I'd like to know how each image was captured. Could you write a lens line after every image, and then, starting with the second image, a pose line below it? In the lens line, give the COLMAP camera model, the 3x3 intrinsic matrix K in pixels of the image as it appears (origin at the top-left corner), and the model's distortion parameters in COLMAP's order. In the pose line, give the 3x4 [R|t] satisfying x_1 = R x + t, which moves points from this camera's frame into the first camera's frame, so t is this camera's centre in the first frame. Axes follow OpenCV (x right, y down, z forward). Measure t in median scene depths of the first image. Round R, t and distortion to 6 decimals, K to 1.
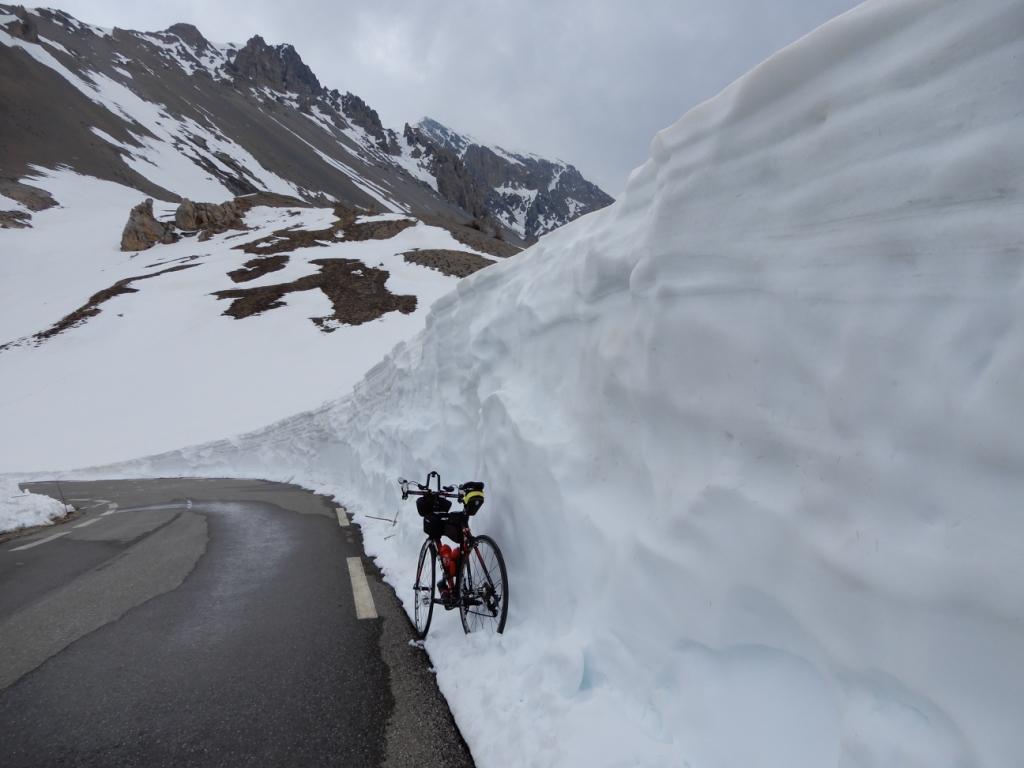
lens RADIAL K [[724.5, 0, 511.1], [0, 724.5, 384.0], [0, 0, 1]] dist [-0.010462, 0.009803]
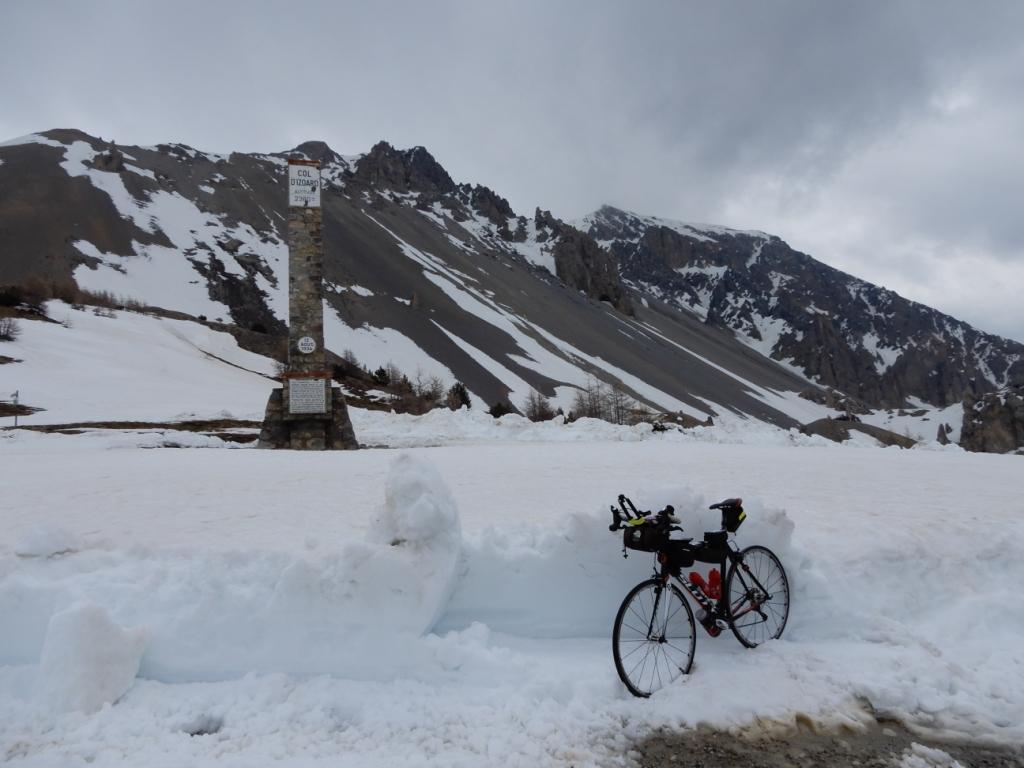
lens RADIAL K [[724.5, 0, 513.6], [0, 724.5, 384.8], [0, 0, 1]] dist [-0.010462, 0.009803]
pose [[0.945400, -0.057967, -0.320716, 0.107733], [0.016936, 0.991464, -0.129276, -0.021213], [0.325472, 0.116786, 0.938312, 0.160583]]
